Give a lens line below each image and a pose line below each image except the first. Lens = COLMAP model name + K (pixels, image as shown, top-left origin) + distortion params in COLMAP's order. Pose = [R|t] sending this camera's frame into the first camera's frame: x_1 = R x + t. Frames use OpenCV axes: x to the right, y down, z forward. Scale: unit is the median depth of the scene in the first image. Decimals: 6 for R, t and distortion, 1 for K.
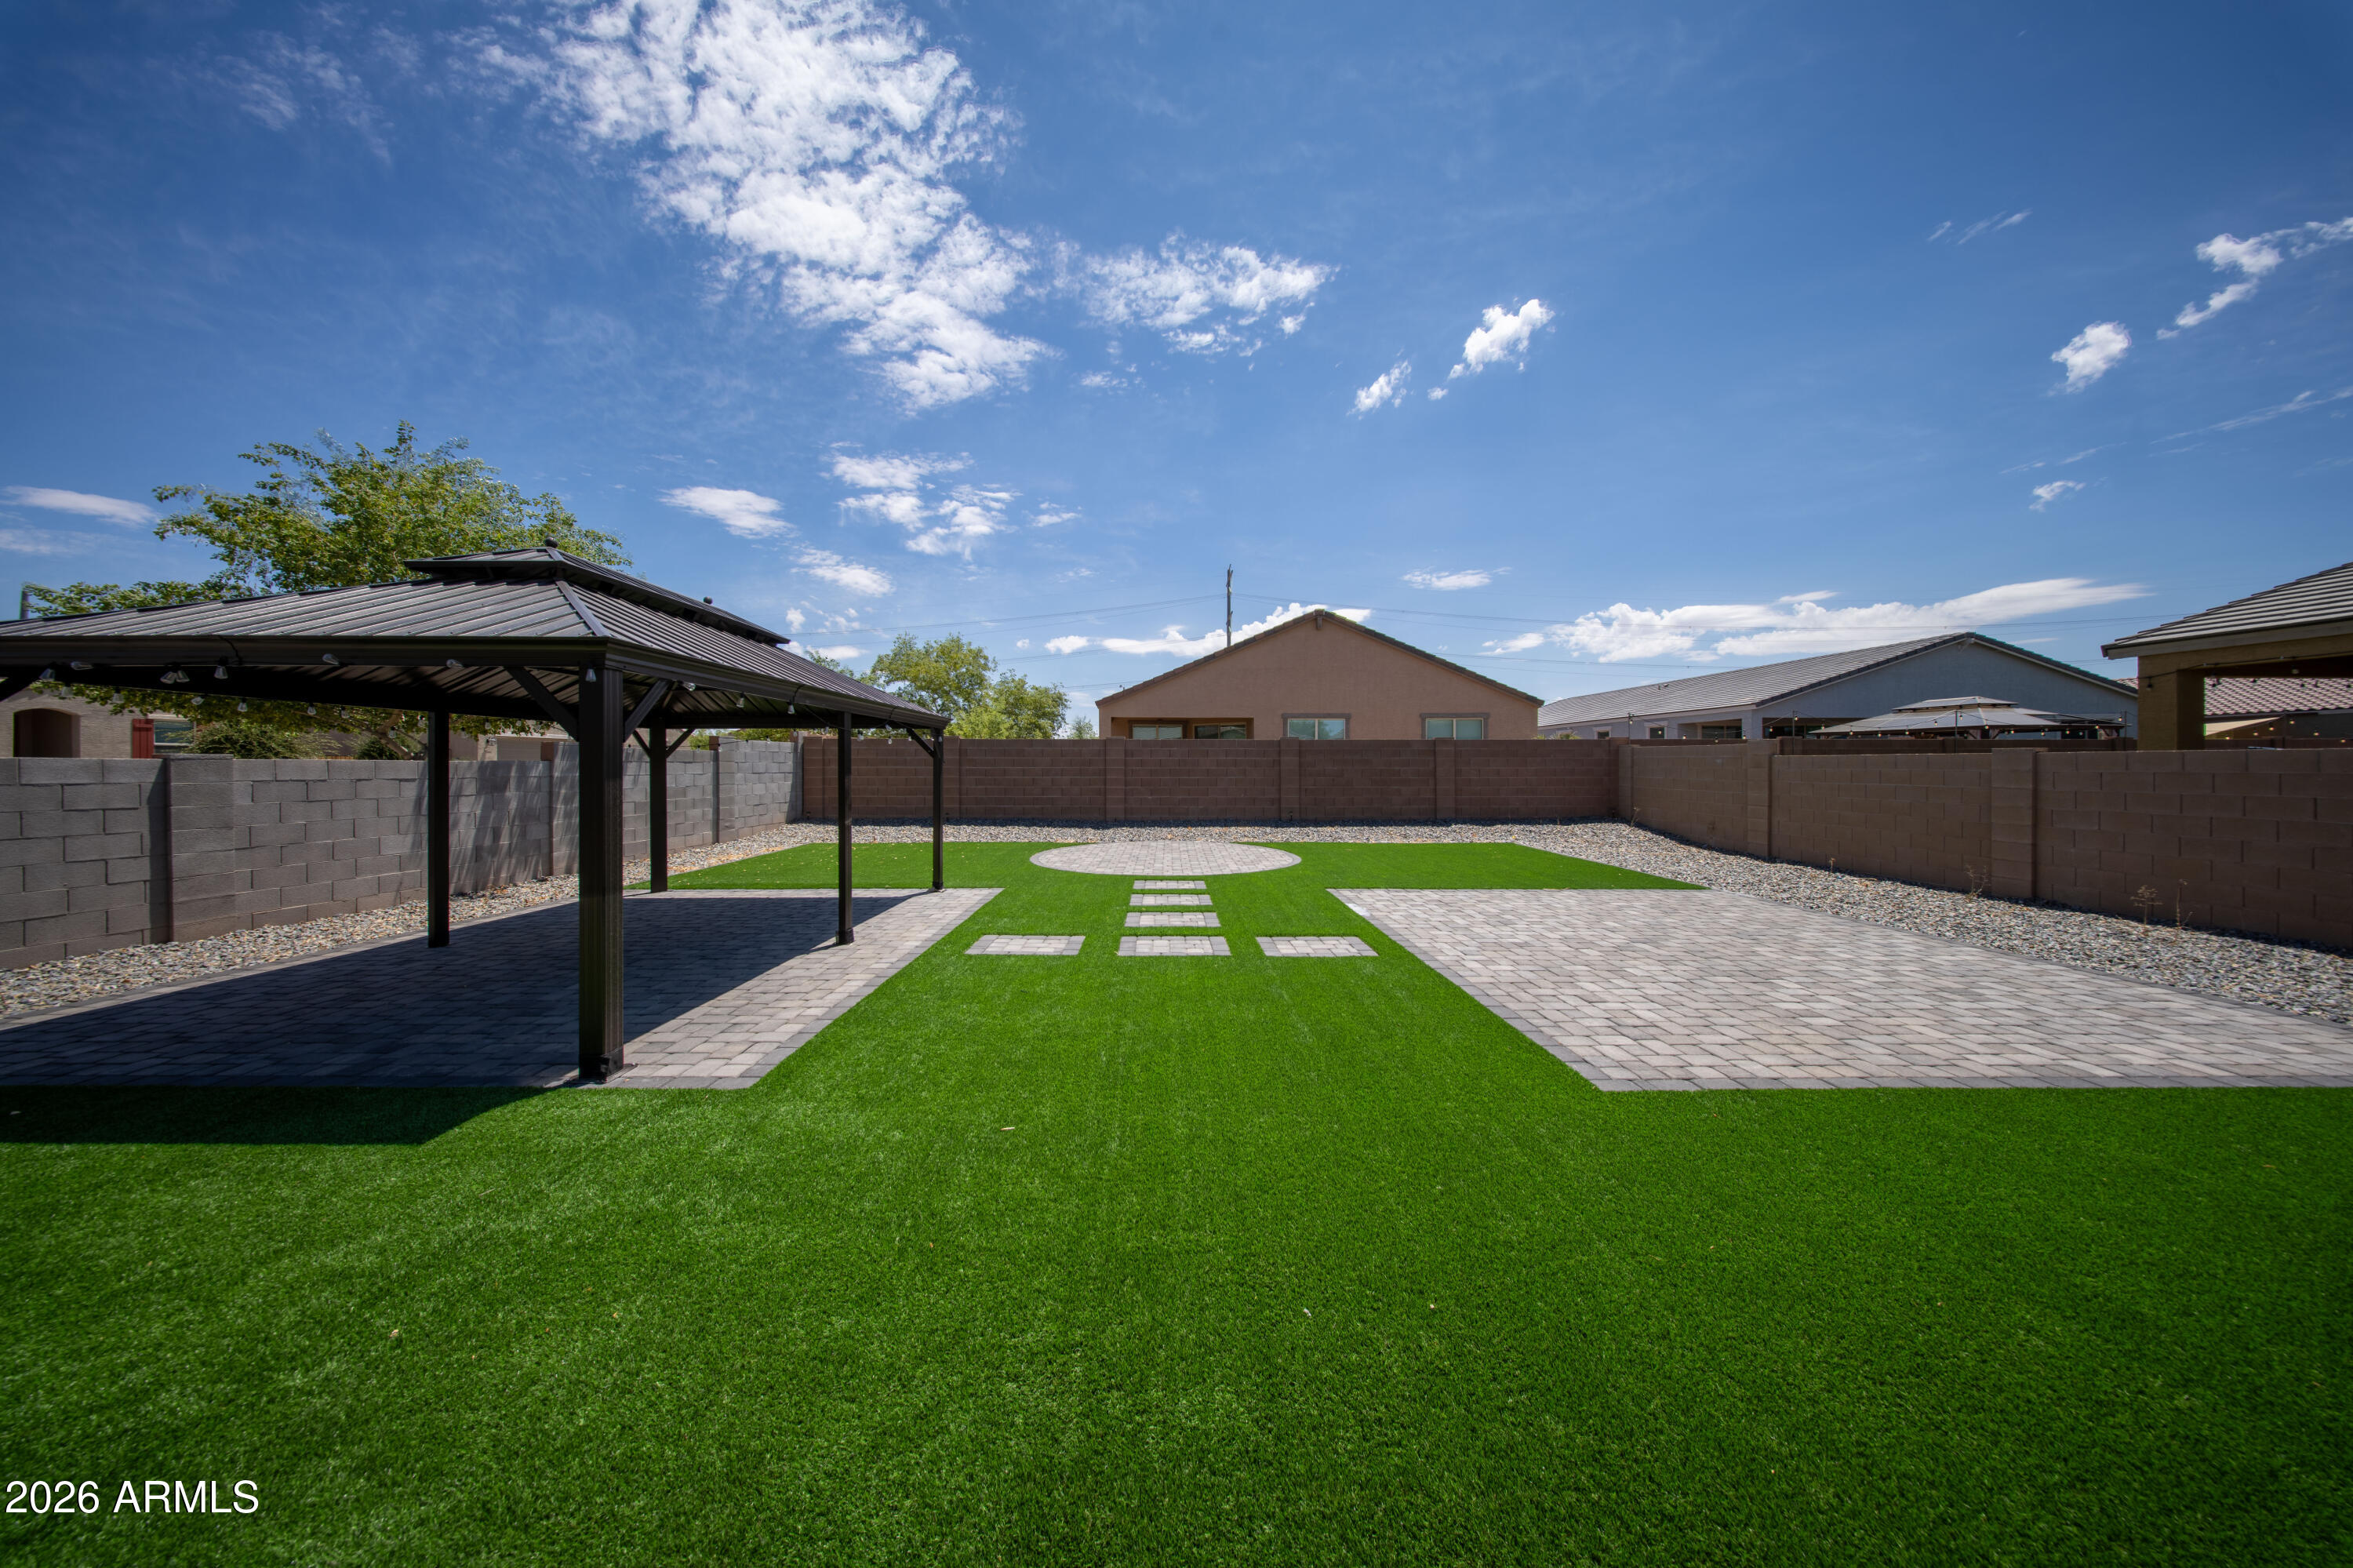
lens RADIAL K [[713.0, 0, 1176.5], [0, 713.0, 784.0], [0, 0, 1]] dist [0.011729, -0.005653]
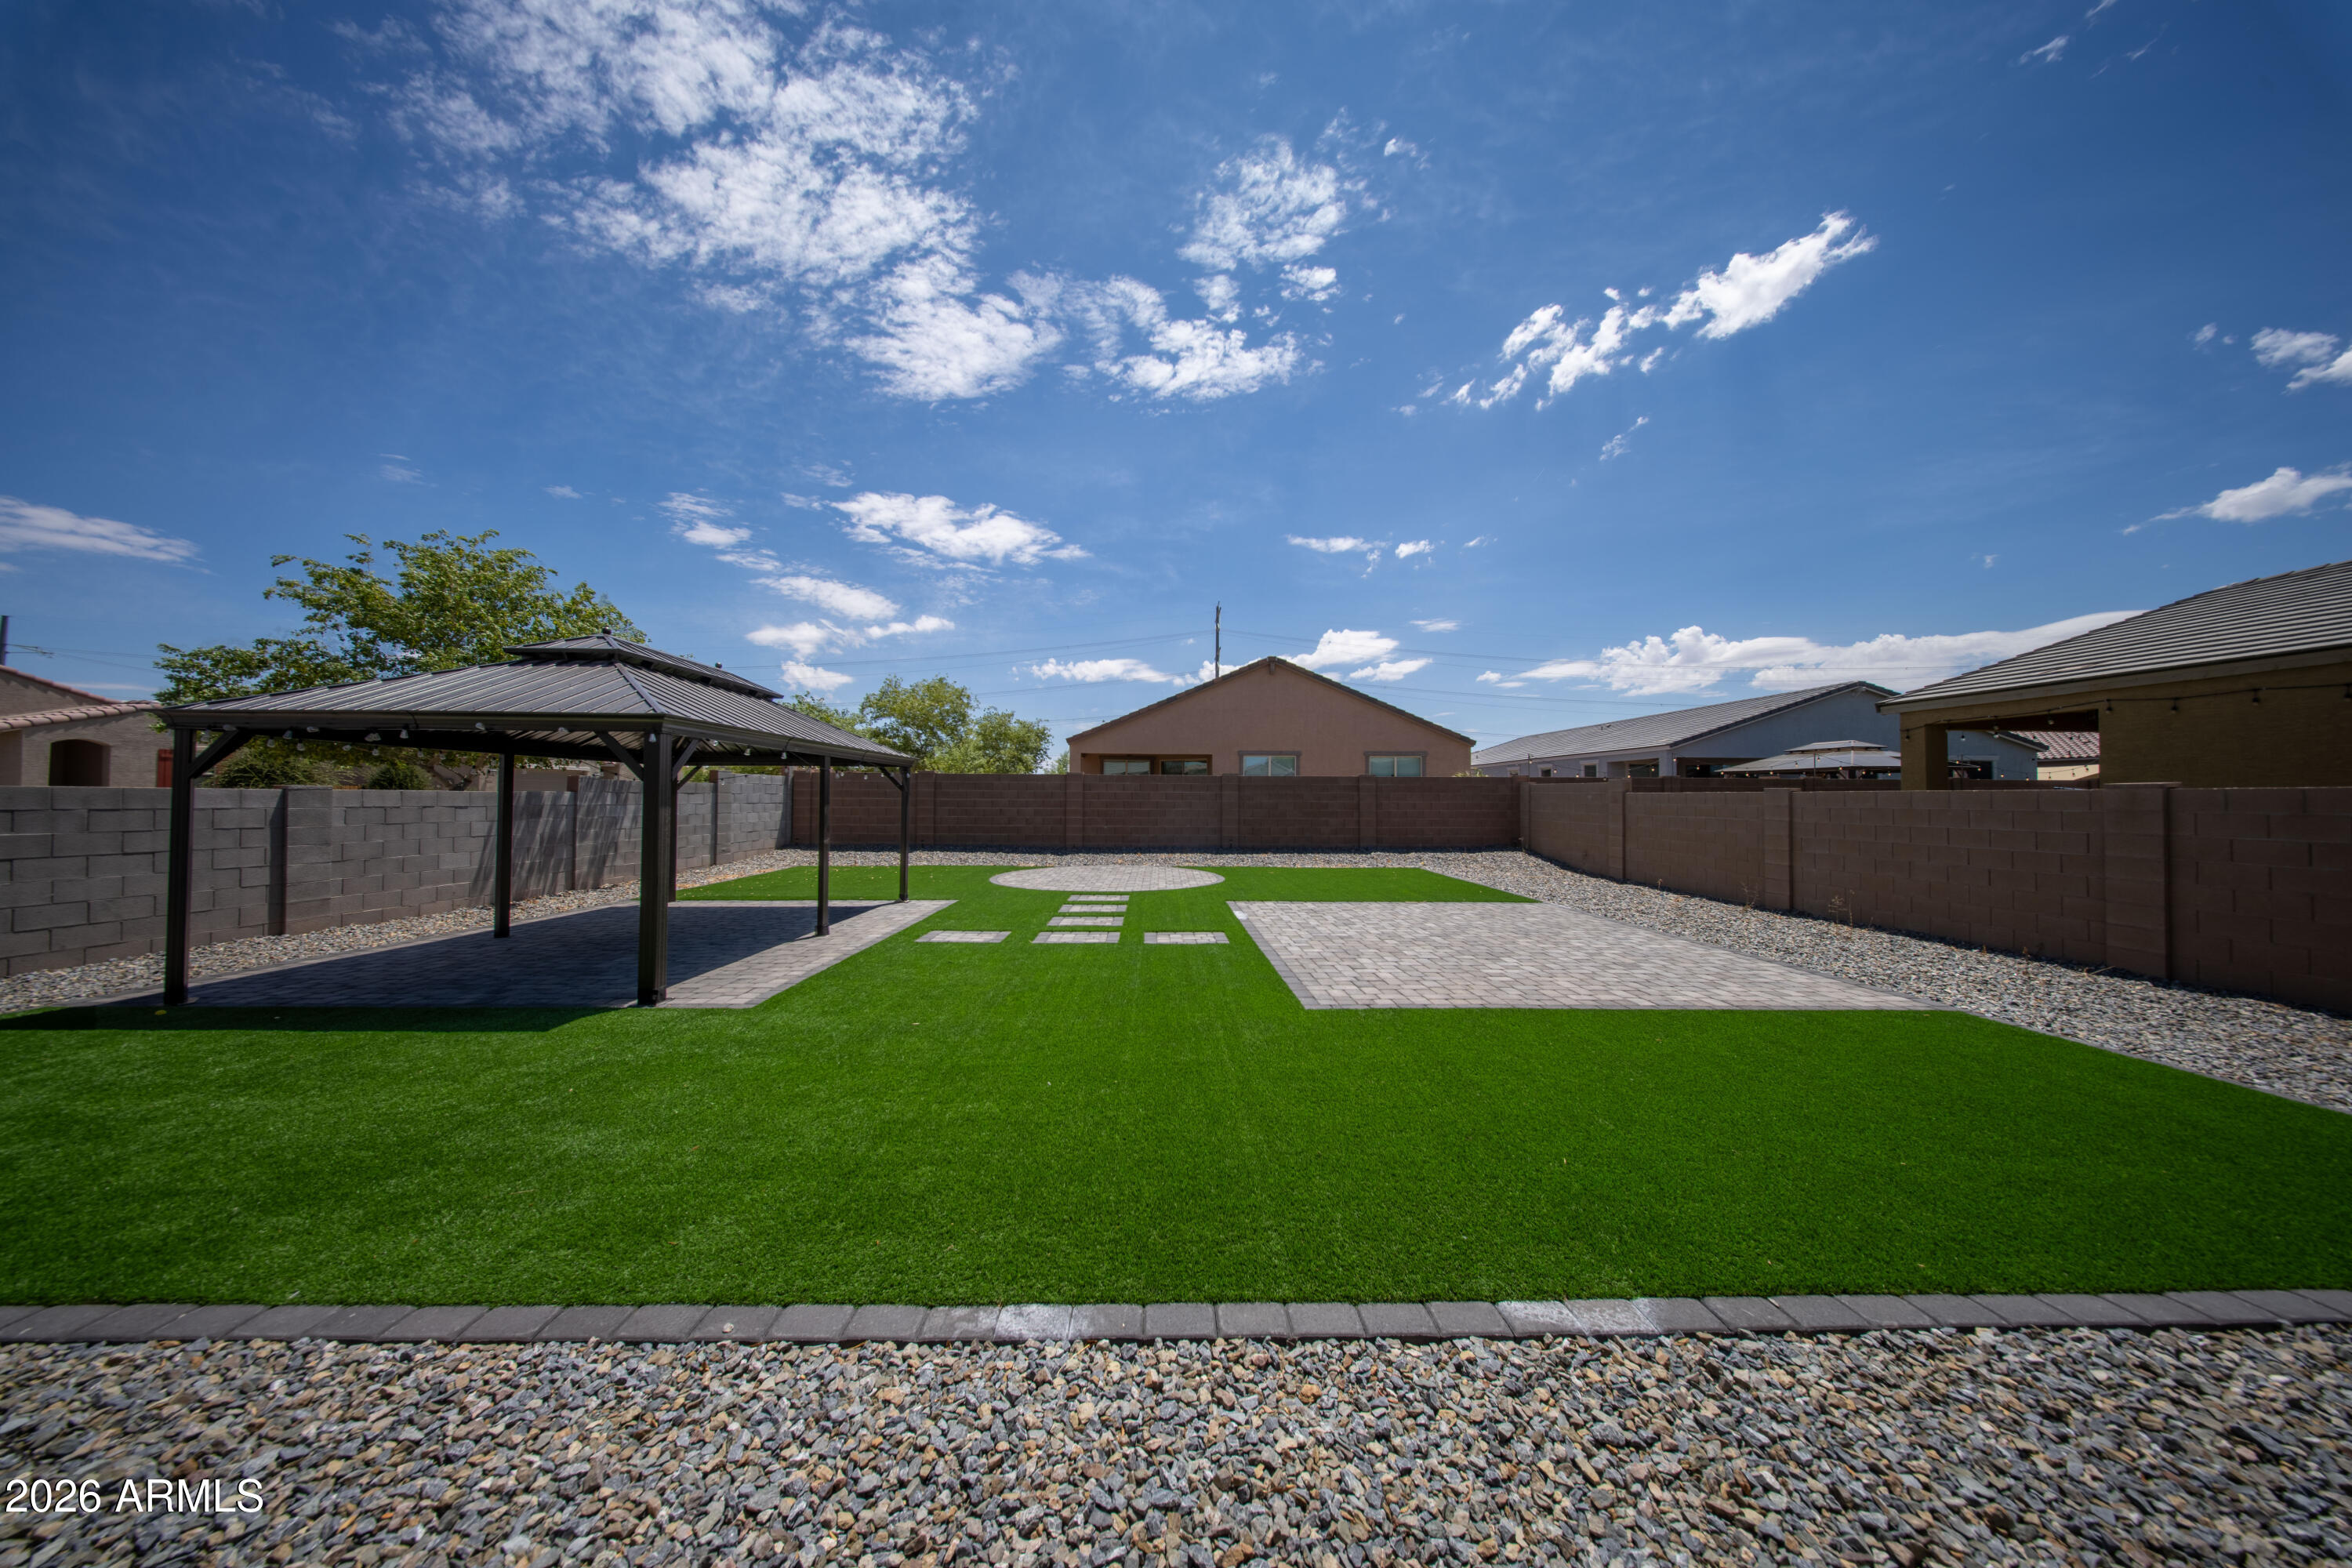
lens RADIAL K [[712.7, 0, 1176.0], [0, 712.7, 784.0], [0, 0, 1]] dist [0.011729, -0.005653]
pose [[0.999929, 0.005121, 0.010778, 0.099625], [-0.004621, 0.998938, -0.045837, 0.004206], [-0.011001, 0.045783, 0.998891, -0.191243]]
